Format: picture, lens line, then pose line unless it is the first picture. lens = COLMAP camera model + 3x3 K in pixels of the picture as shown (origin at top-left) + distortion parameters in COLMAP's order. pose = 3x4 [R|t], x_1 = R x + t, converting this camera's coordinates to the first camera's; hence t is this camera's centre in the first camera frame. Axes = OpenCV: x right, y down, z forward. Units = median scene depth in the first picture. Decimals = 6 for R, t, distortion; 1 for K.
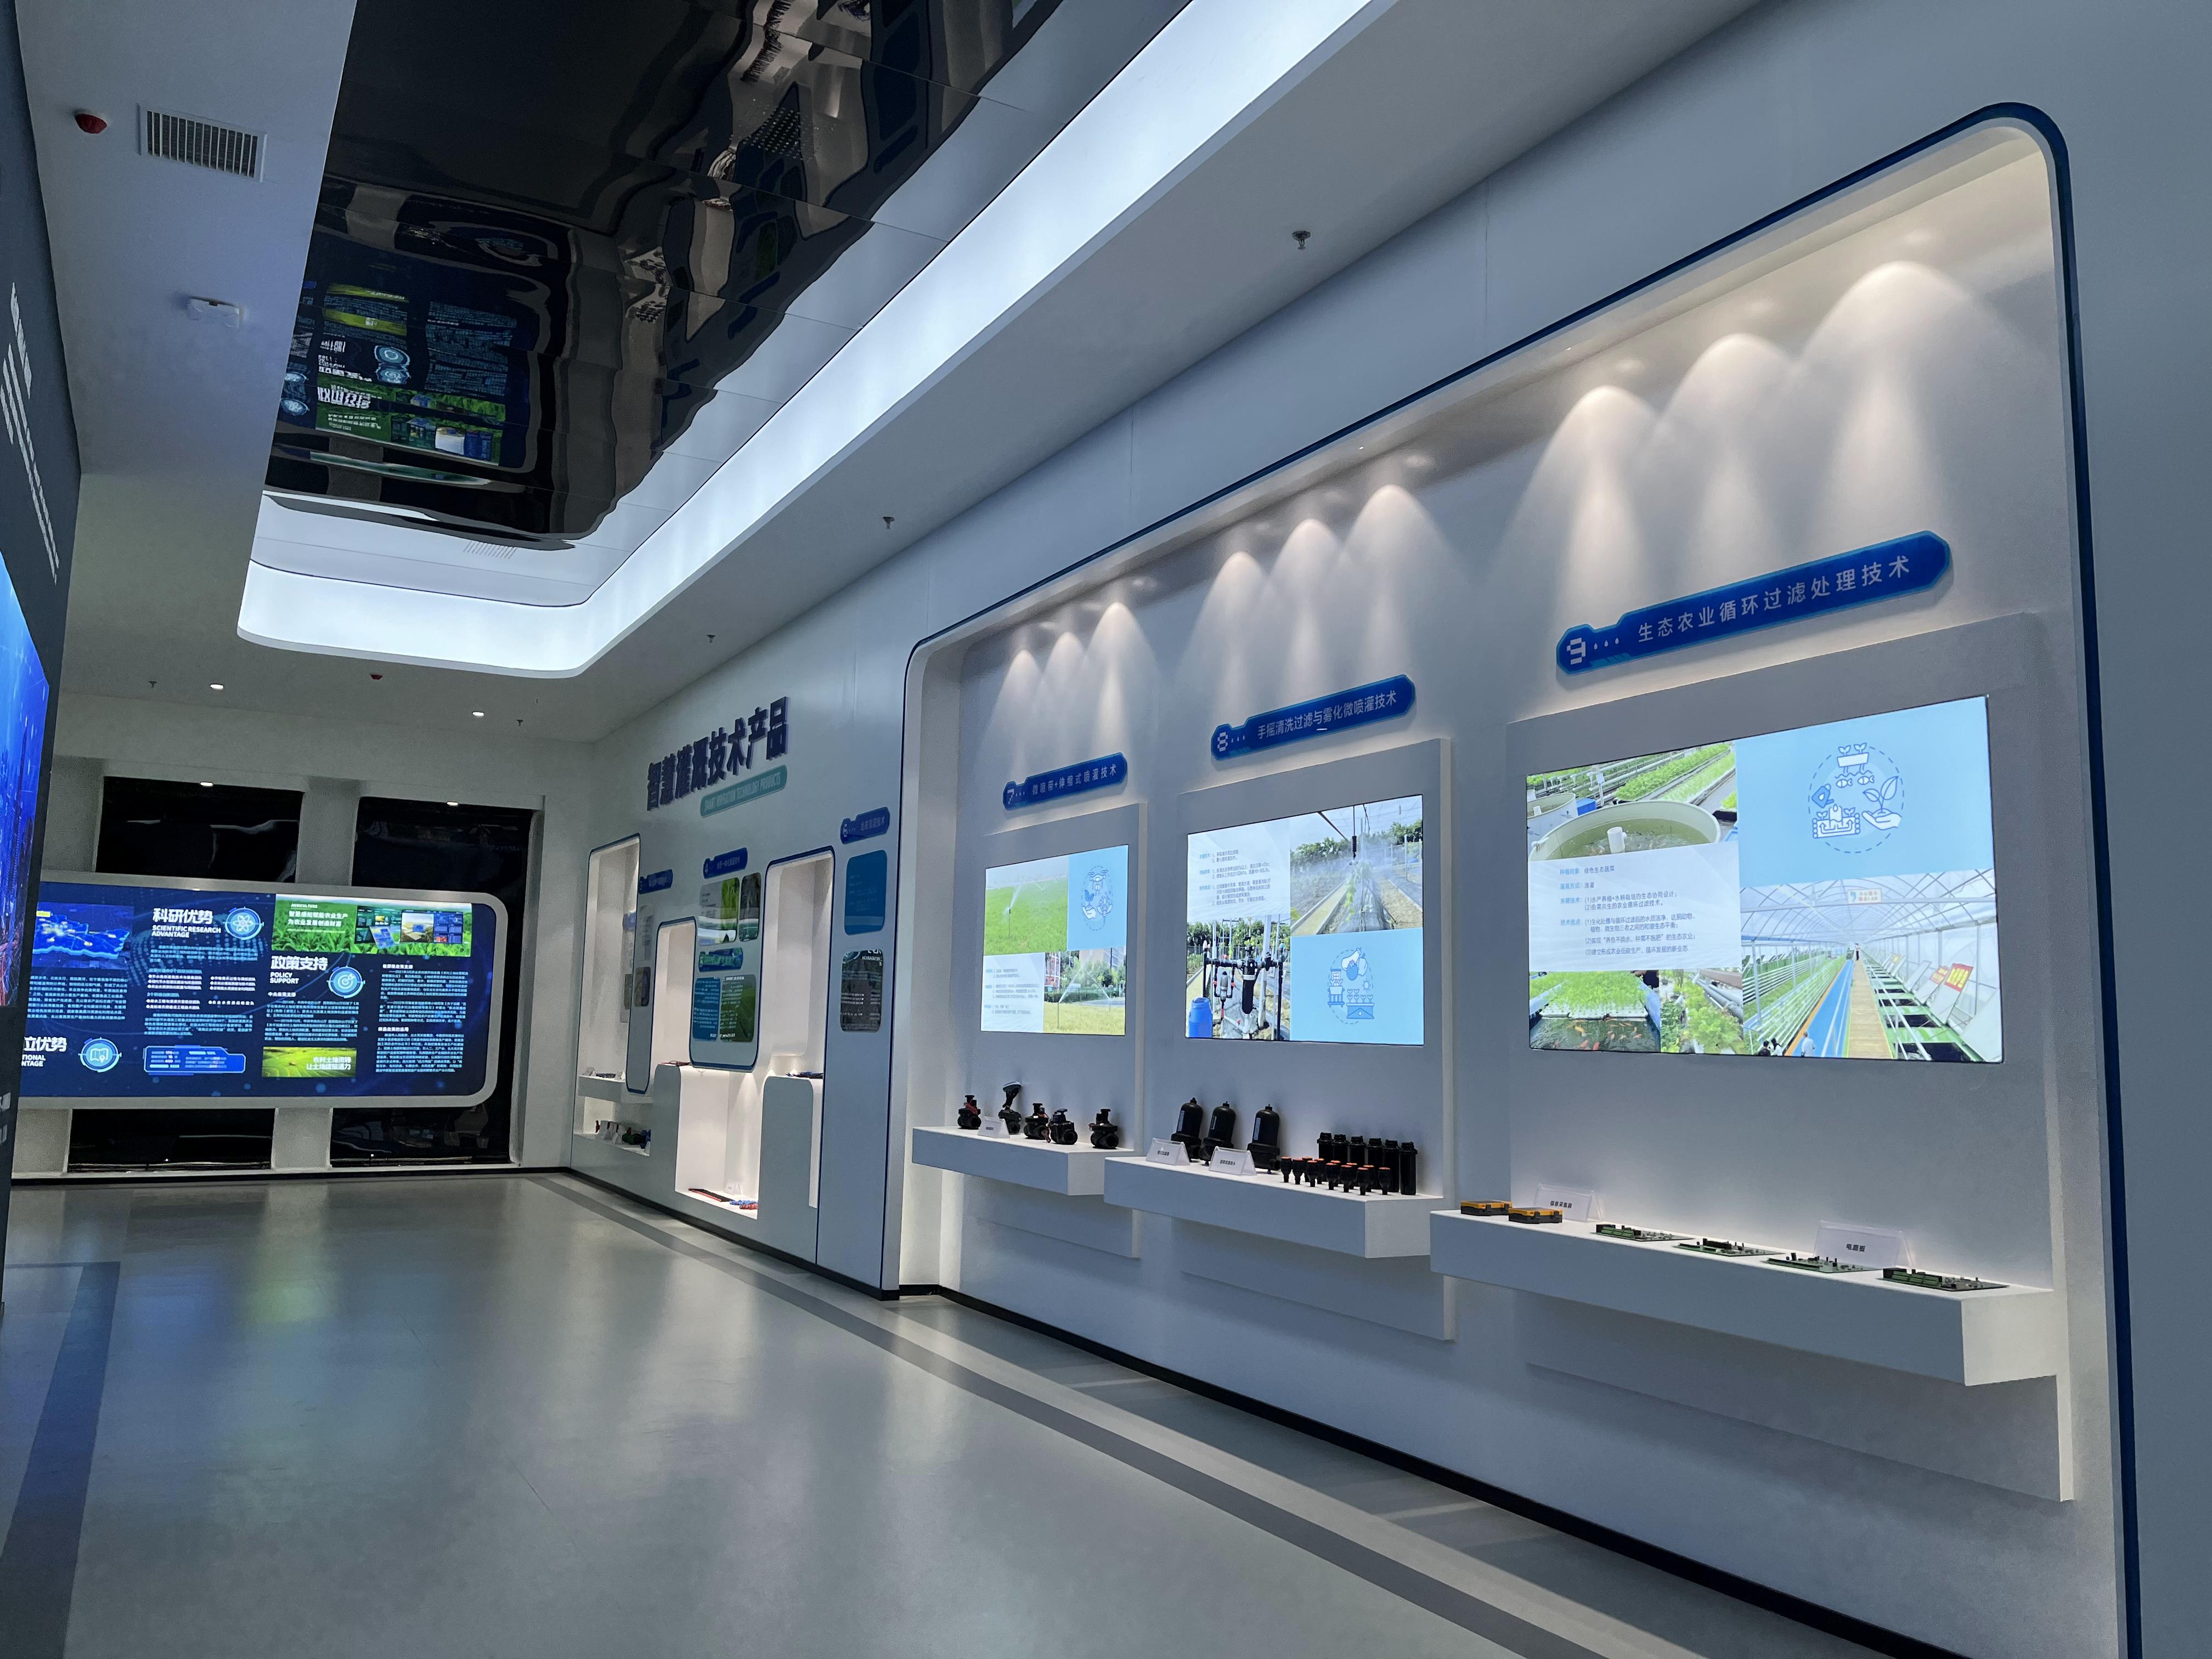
lens RADIAL K [[1665.6, 0, 1122.1], [0, 1665.6, 827.3], [0, 0, 1]] dist [0.061725, -0.084200]
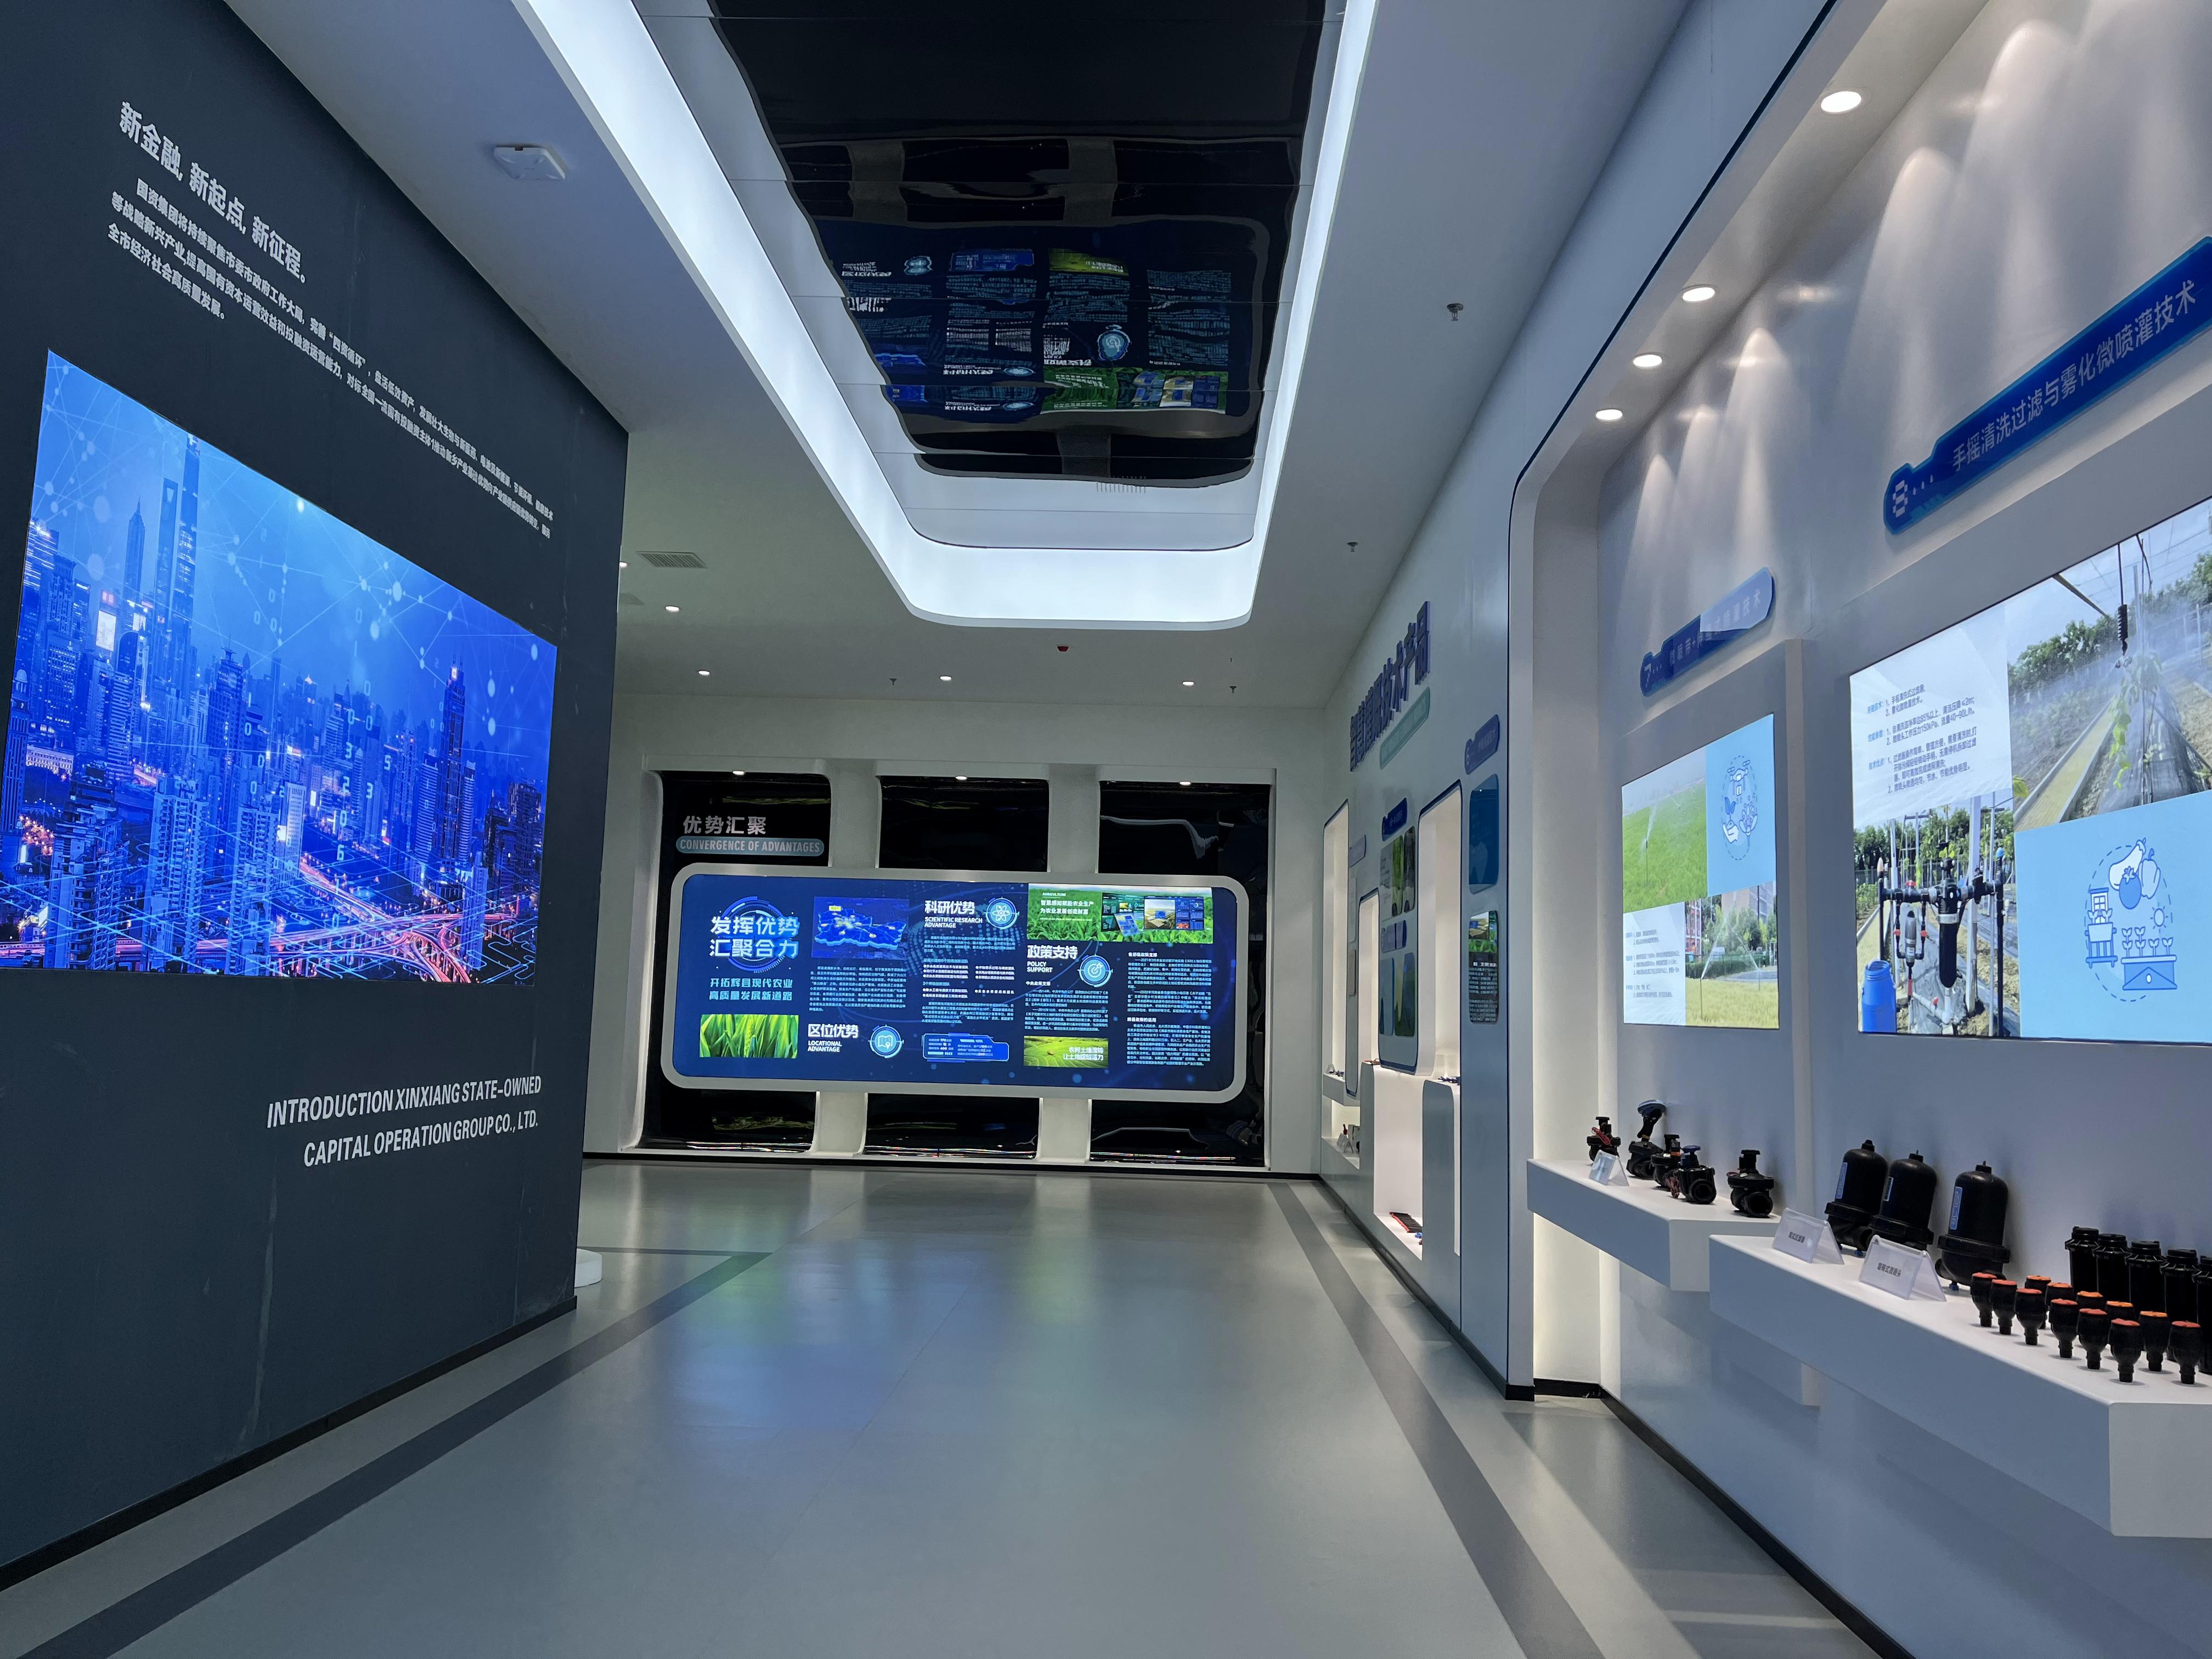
lens RADIAL K [[1665.6, 0, 1112.7], [0, 1665.6, 830.3], [0, 0, 1]] dist [0.061725, -0.084200]
pose [[0.851911, -0.052108, -0.521088, 0.090935], [0.052438, 0.998524, -0.014121, 0.039022], [0.521055, -0.015295, 0.853386, 0.284412]]
